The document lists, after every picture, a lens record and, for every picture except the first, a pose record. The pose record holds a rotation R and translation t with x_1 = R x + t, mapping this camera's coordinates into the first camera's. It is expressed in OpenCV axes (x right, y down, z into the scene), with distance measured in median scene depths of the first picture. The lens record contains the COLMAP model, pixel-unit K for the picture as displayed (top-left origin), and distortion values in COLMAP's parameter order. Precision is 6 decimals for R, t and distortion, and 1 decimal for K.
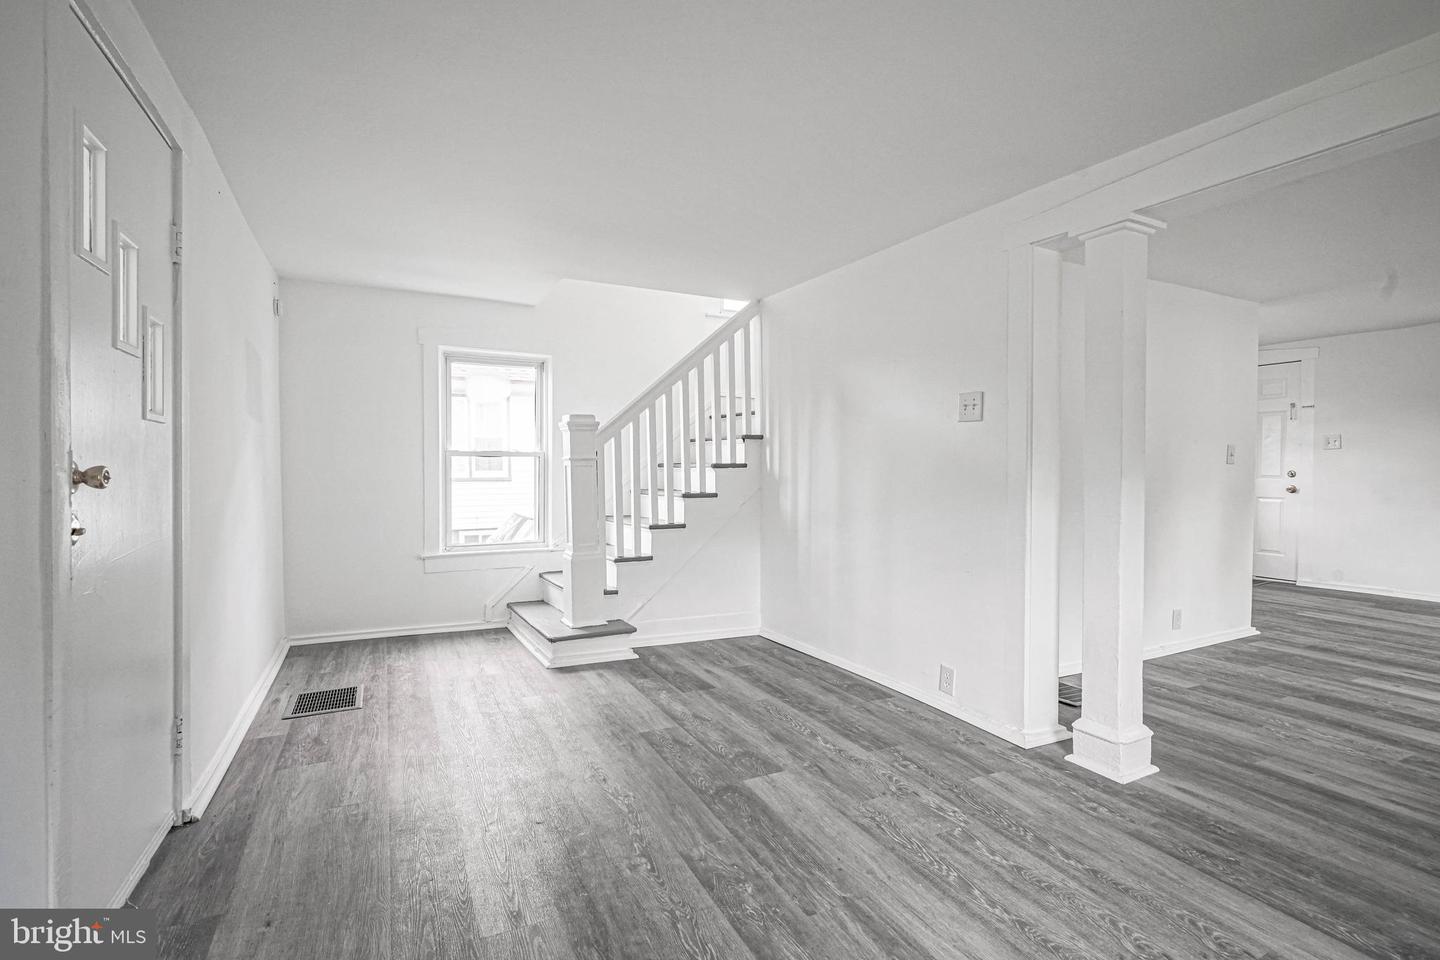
lens RADIAL K [[679.3, 0, 720.0], [0, 679.3, 480.0], [0, 0, 1]] dist [-0.000518, 0.000157]
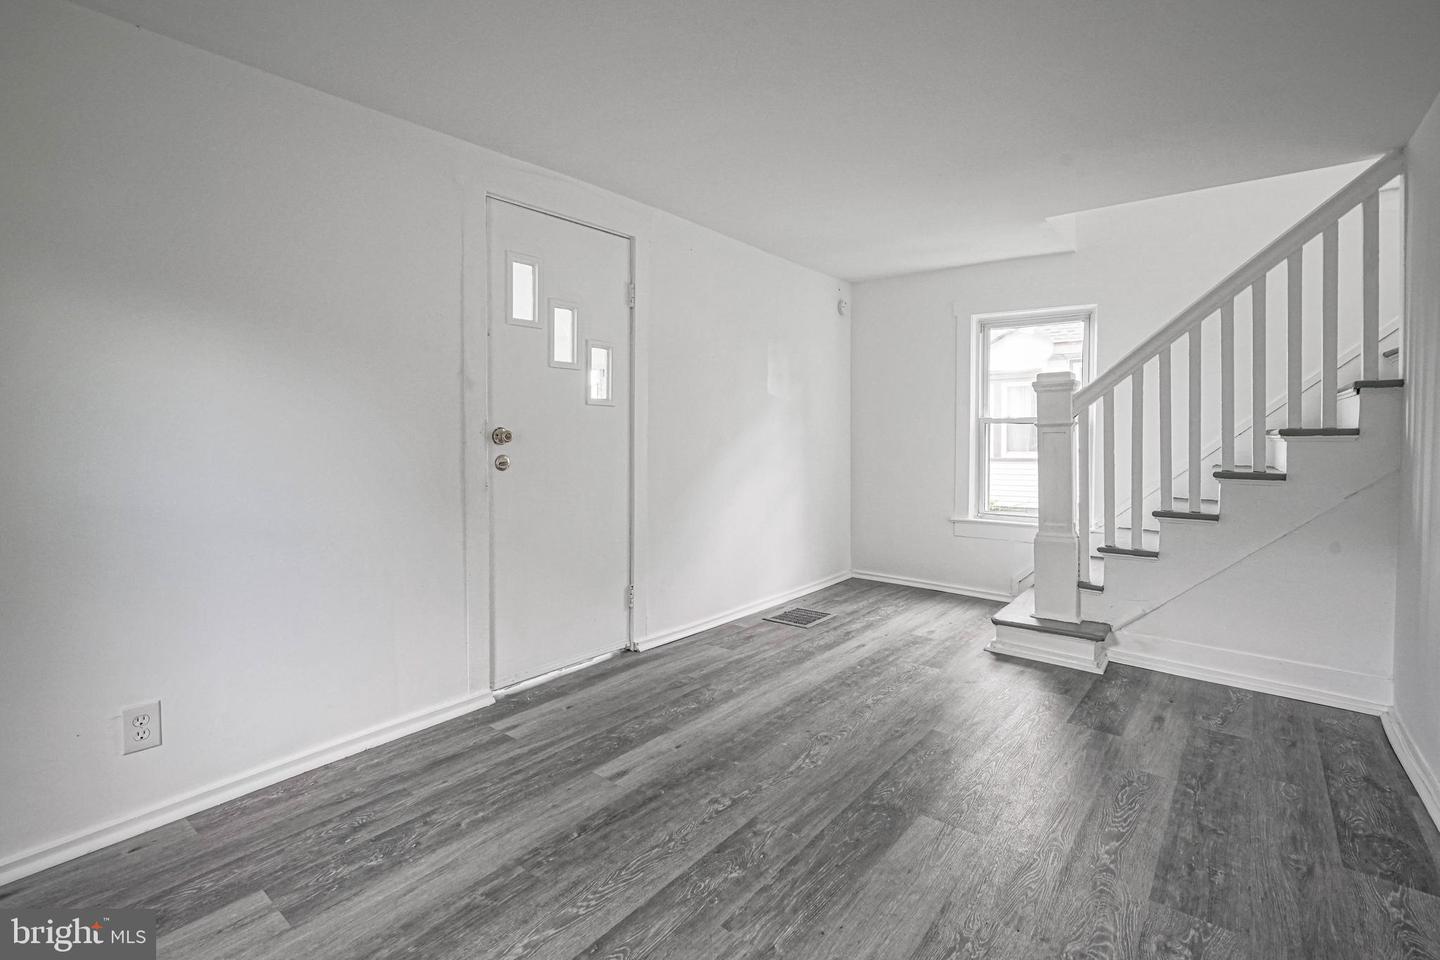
lens RADIAL K [[670.7, 0, 724.4], [0, 670.7, 461.6], [0, 0, 1]] dist [-0.001135, 0.000698]
pose [[0.421099, 0.036347, -0.906286, 0.423449], [-0.019959, 0.999326, 0.030804, -0.001842], [0.906795, 0.005117, 0.421541, 0.287842]]
